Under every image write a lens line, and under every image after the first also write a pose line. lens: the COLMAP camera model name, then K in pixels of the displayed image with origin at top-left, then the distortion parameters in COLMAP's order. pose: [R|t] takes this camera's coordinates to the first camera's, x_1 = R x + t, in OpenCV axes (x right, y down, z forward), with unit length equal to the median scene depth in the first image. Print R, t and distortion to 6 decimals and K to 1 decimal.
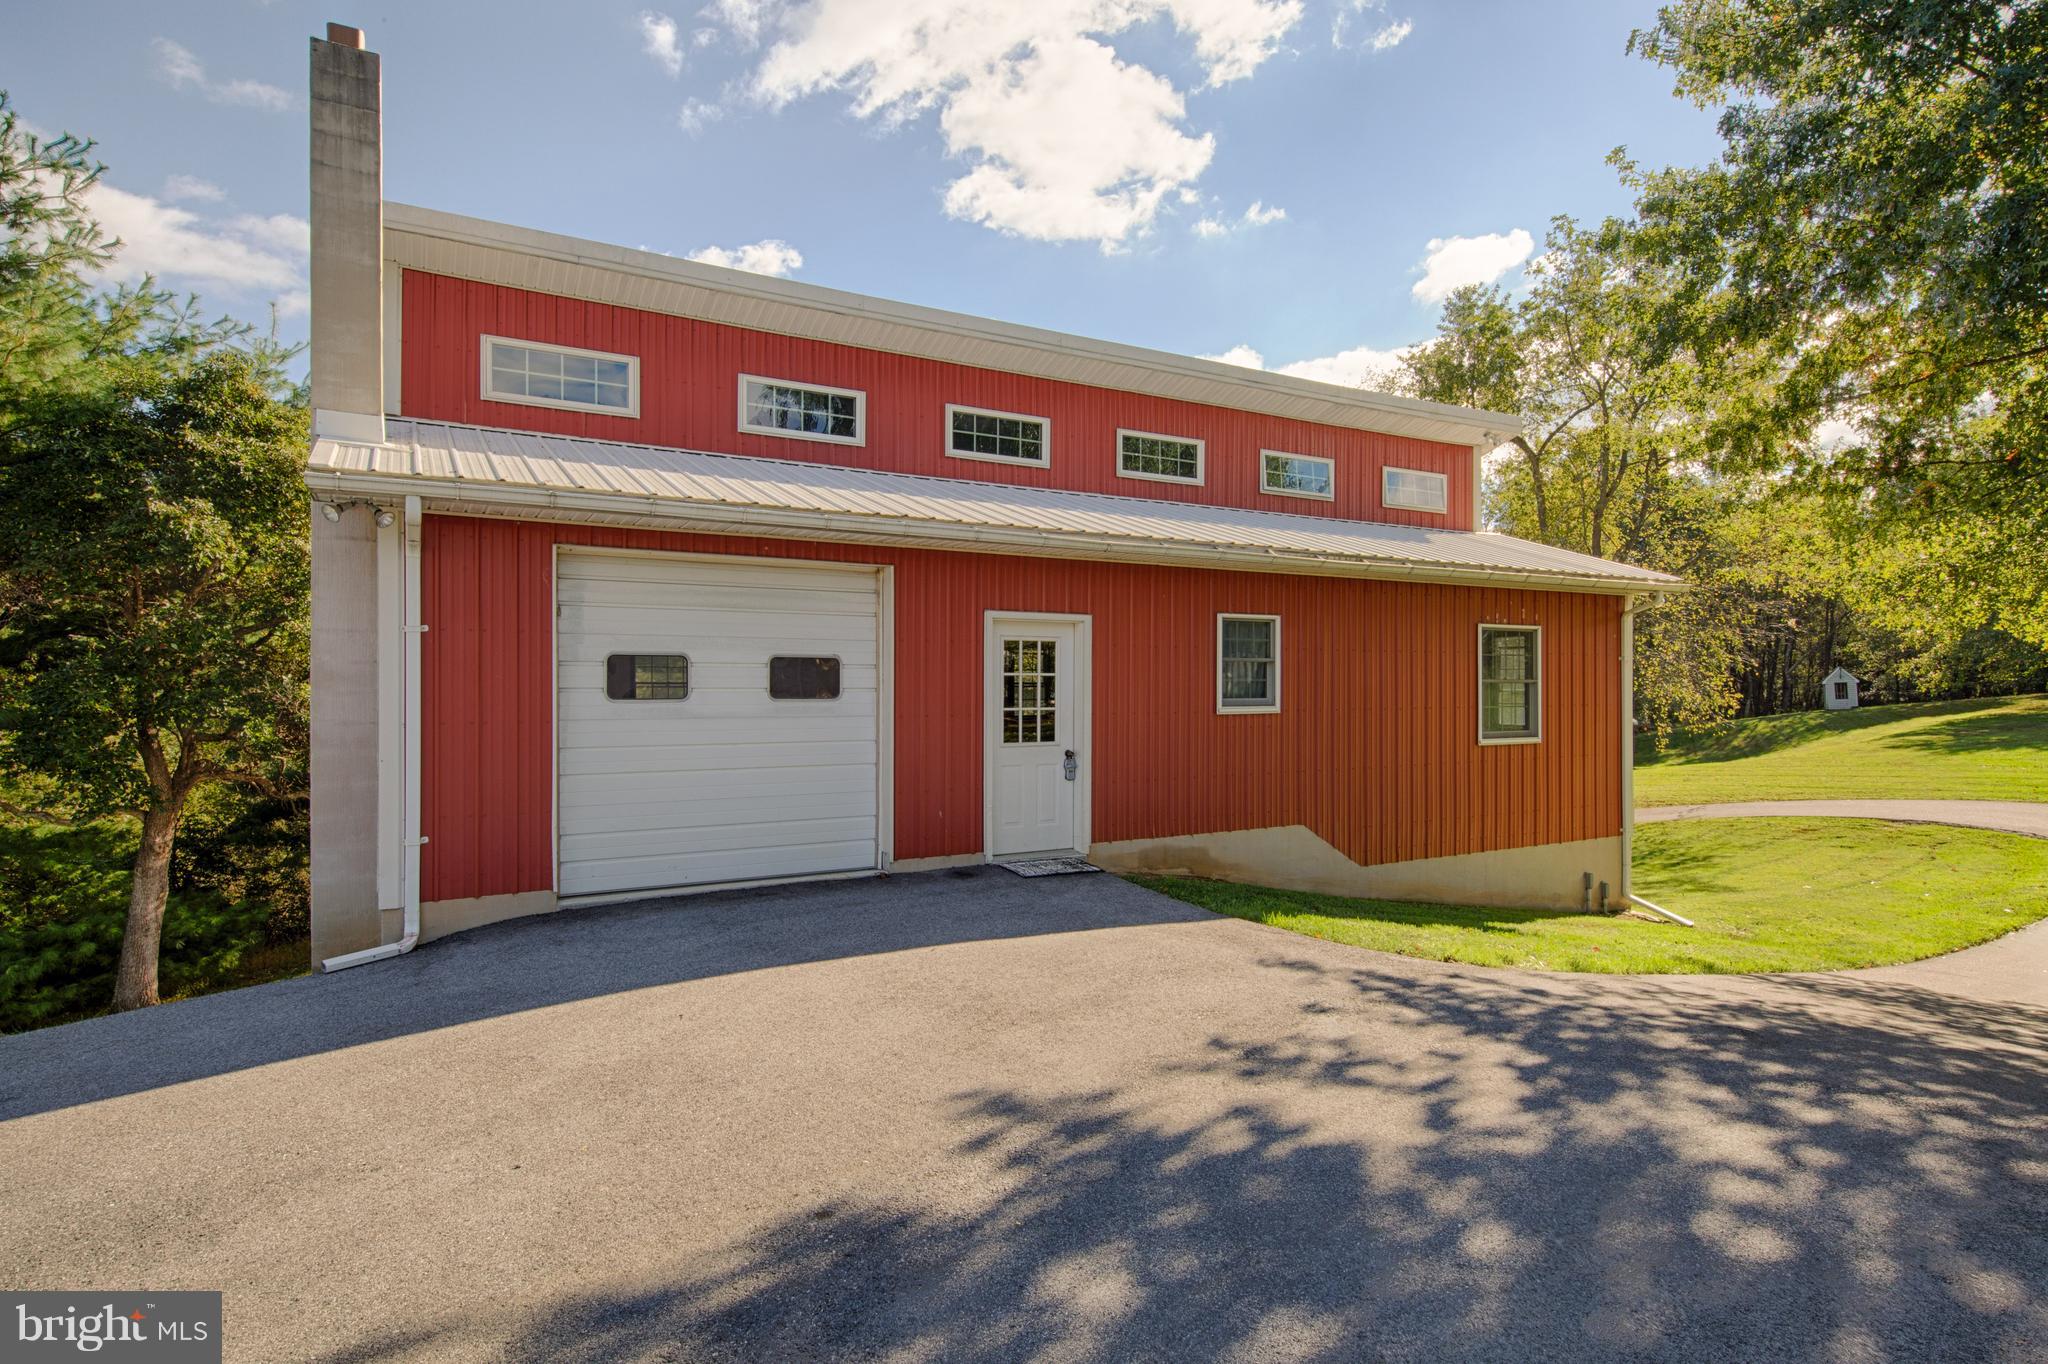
lens RADIAL K [[1050.9, 0, 1023.7], [0, 1050.9, 695.7], [0, 0, 1]] dist [0.007552, 0.000733]
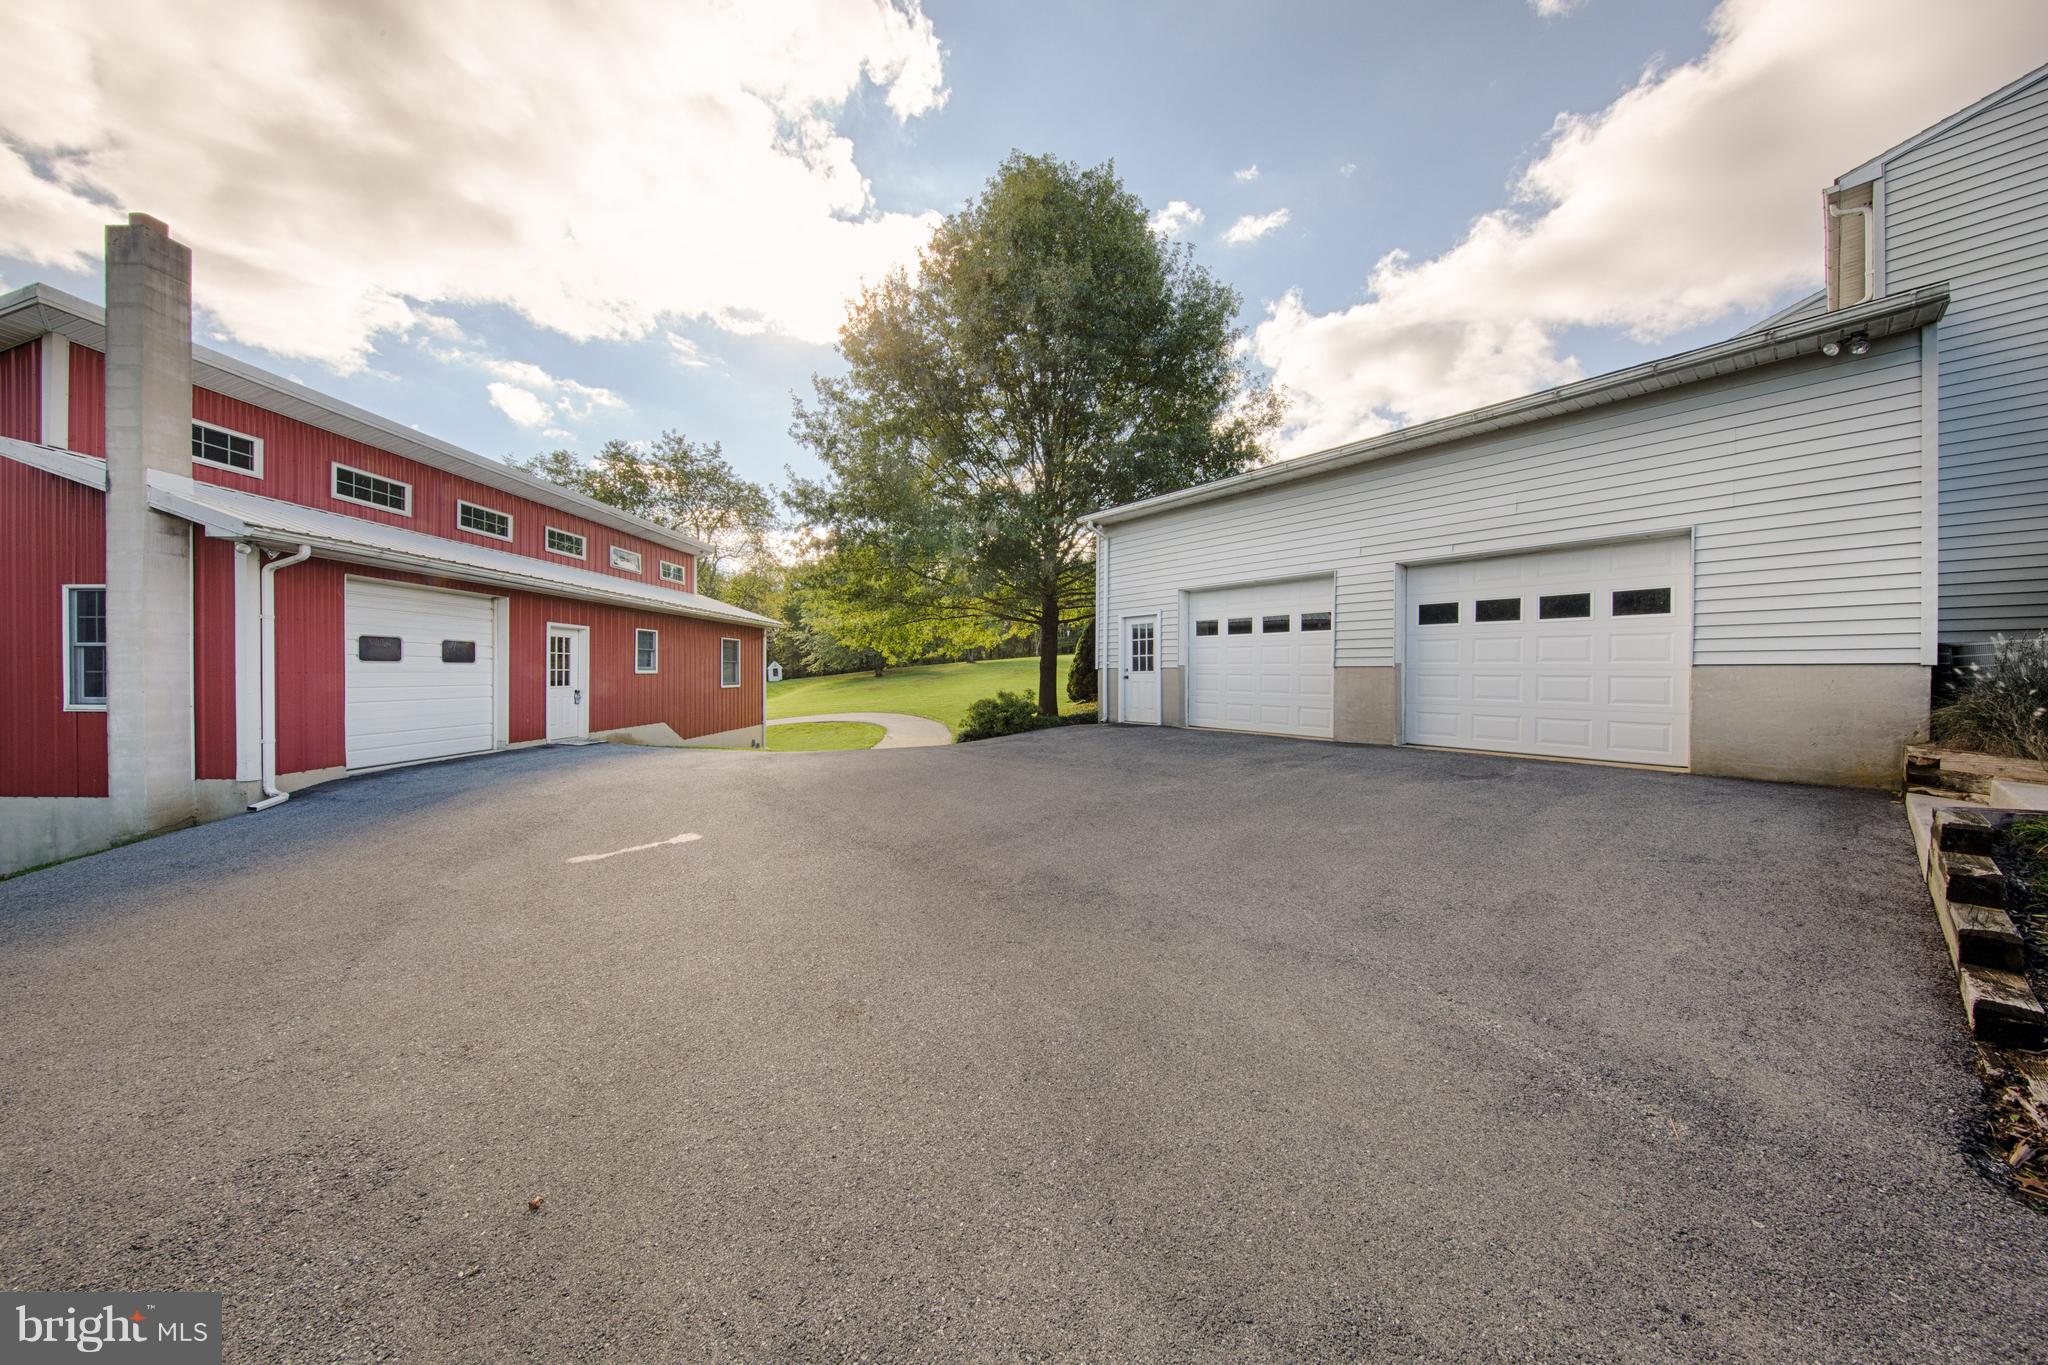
lens RADIAL K [[666.4, 0, 1024.9], [0, 666.4, 679.2], [0, 0, 1]] dist [-0.001752, -0.000107]
pose [[0.500064, -0.002284, 0.865985, -0.674197], [-0.001376, 0.999993, 0.003432, 0.024750], [-0.865987, -0.002908, 0.500057, -0.460035]]
